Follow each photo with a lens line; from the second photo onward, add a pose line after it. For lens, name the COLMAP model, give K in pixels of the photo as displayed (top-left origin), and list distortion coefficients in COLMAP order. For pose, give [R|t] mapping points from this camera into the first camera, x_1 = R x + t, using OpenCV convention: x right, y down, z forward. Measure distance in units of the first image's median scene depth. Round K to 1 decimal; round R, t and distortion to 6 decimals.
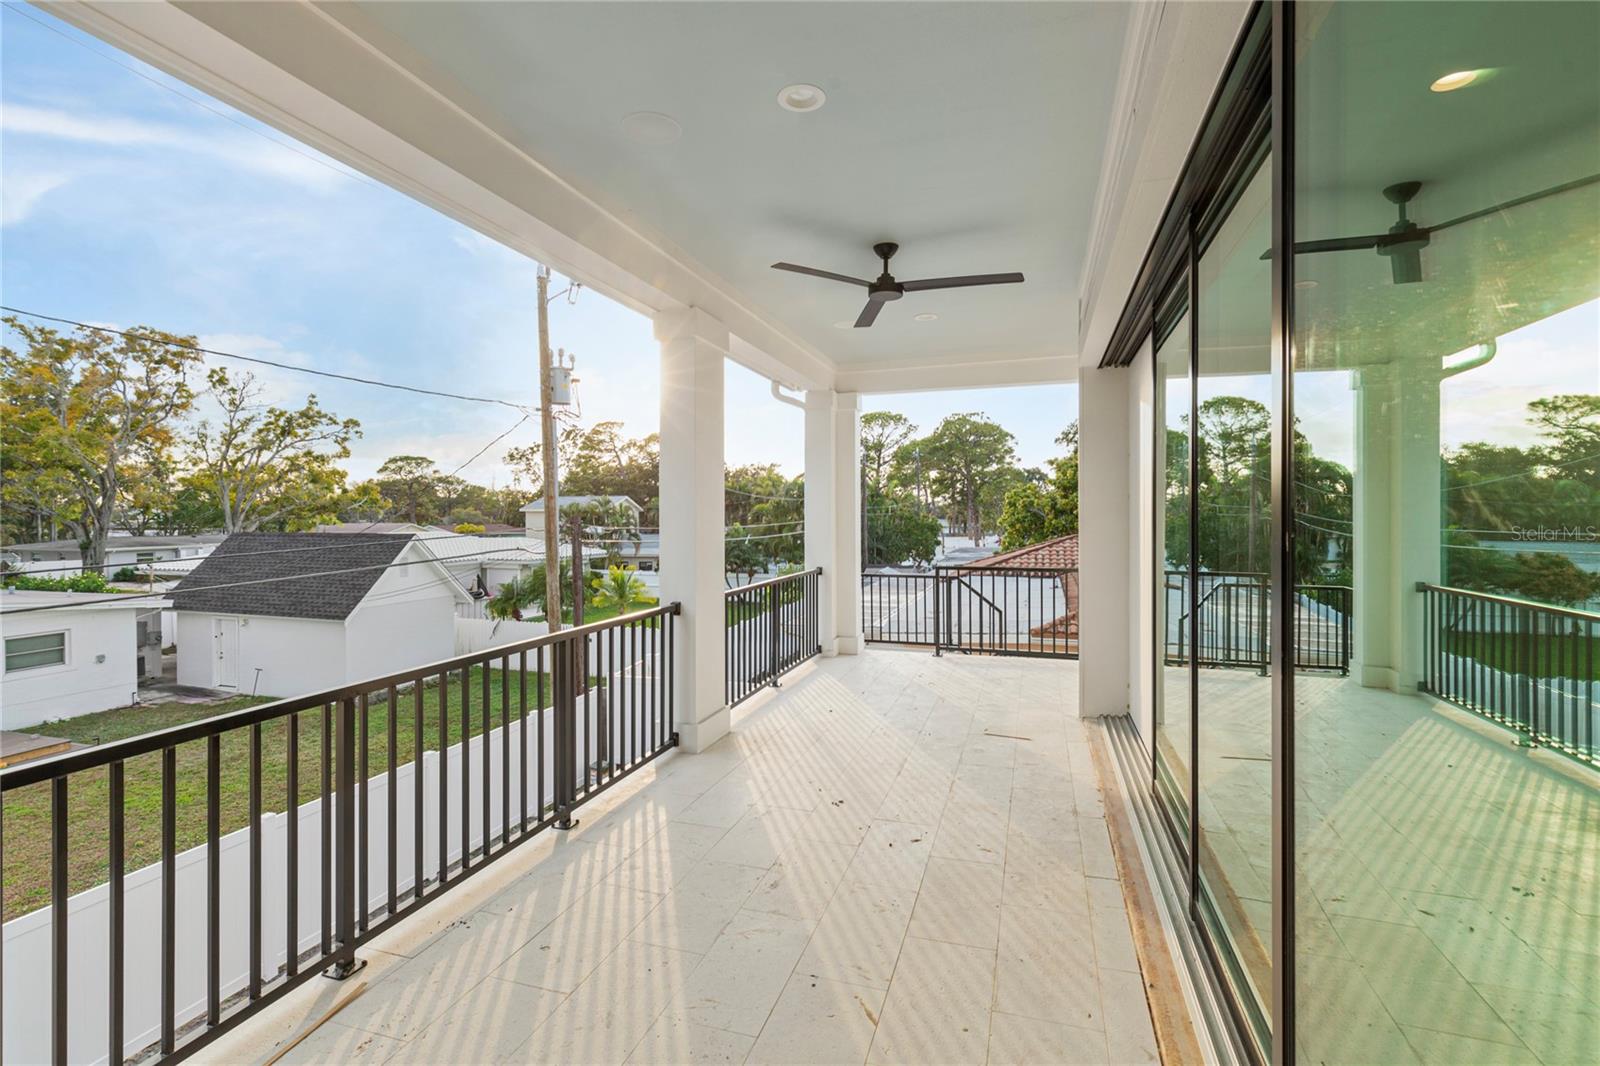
lens RADIAL K [[730.4, 0, 799.2], [0, 730.4, 523.9], [0, 0, 1]] dist [0.000865, 0.000077]
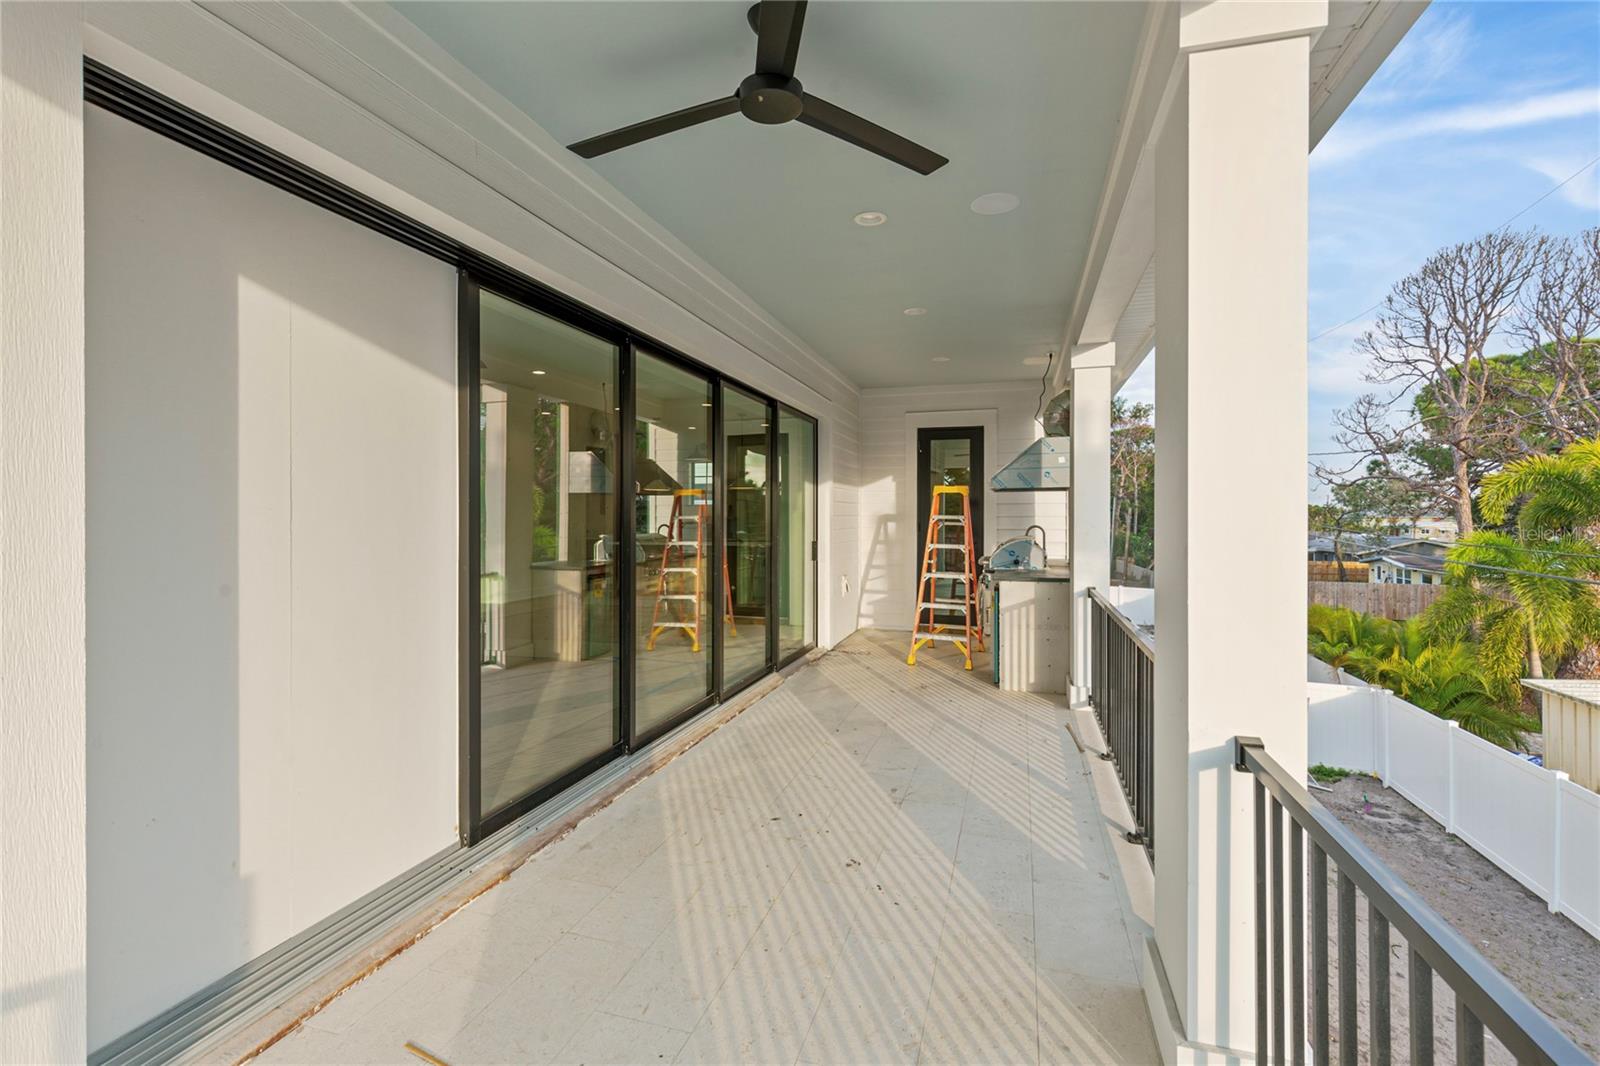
lens RADIAL K [[730.4, 0, 800.4], [0, 730.4, 521.2], [0, 0, 1]] dist [0.000865, 0.000077]
pose [[-0.999809, 0.001870, -0.019434, 0.162455], [0.001643, 0.999930, 0.011697, -0.013637], [0.019455, 0.011663, -0.999743, 2.327864]]
